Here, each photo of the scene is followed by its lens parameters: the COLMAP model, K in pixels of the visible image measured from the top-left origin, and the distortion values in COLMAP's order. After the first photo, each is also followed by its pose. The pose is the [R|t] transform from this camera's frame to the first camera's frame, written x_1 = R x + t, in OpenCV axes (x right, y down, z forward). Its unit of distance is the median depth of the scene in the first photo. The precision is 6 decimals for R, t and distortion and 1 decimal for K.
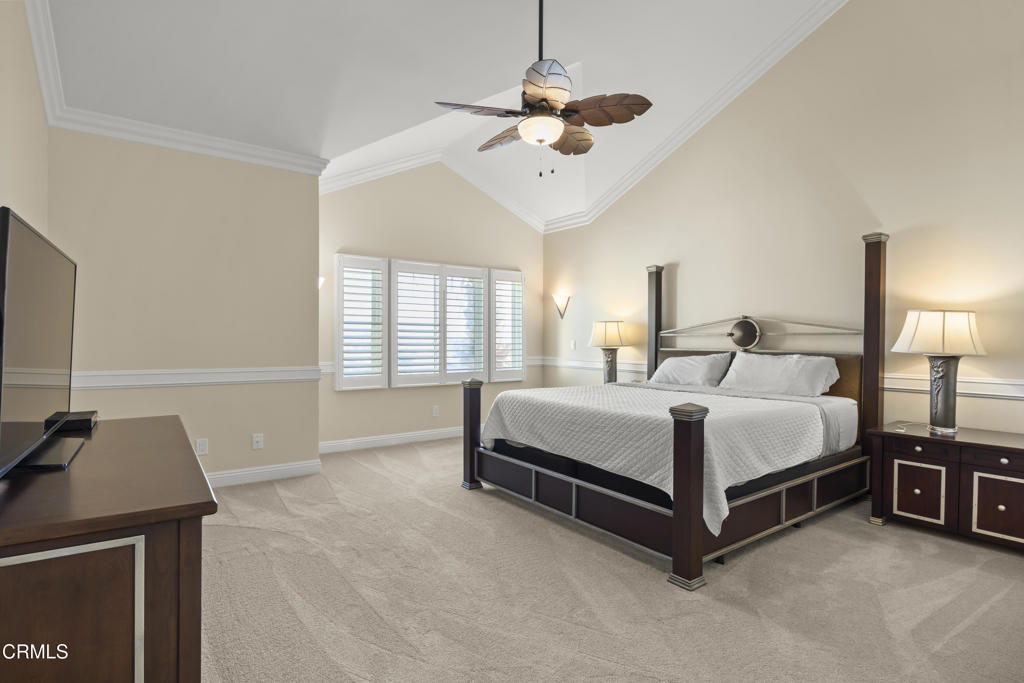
lens RADIAL K [[504.6, 0, 512.7], [0, 504.6, 349.4], [0, 0, 1]] dist [-0.000660, -0.000255]
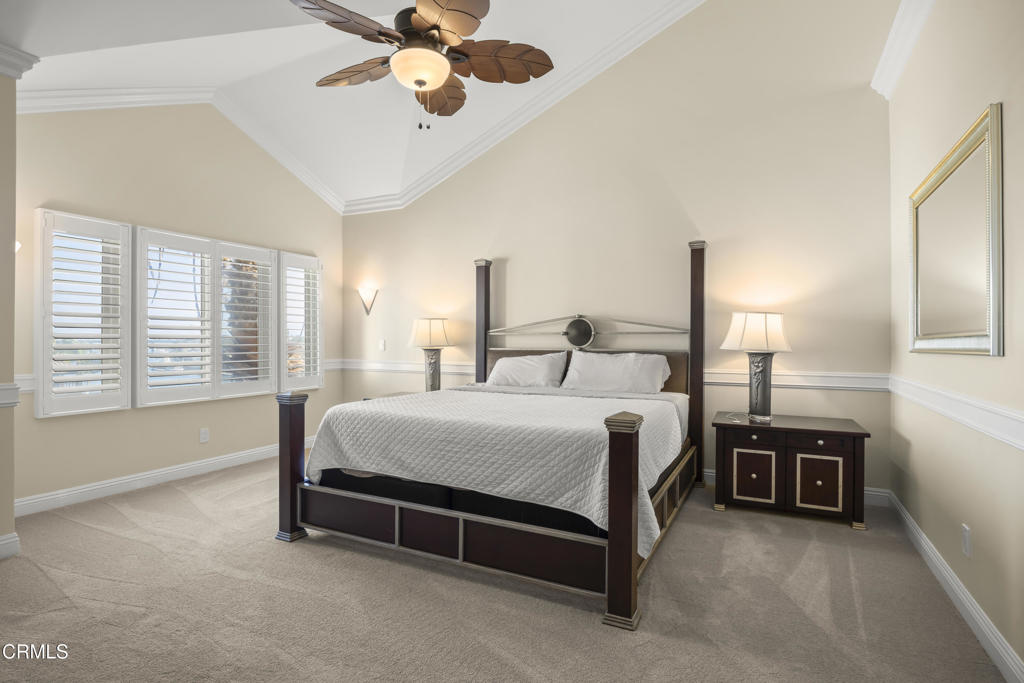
lens RADIAL K [[511.9, 0, 512.0], [0, 511.9, 341.5], [0, 0, 1]] dist [-0.002775, -0.001126]
pose [[0.894154, -0.004247, 0.447740, -0.136997], [0.010811, 0.999868, -0.012106, -0.003389], [-0.447630, 0.015665, 0.894082, 0.190026]]
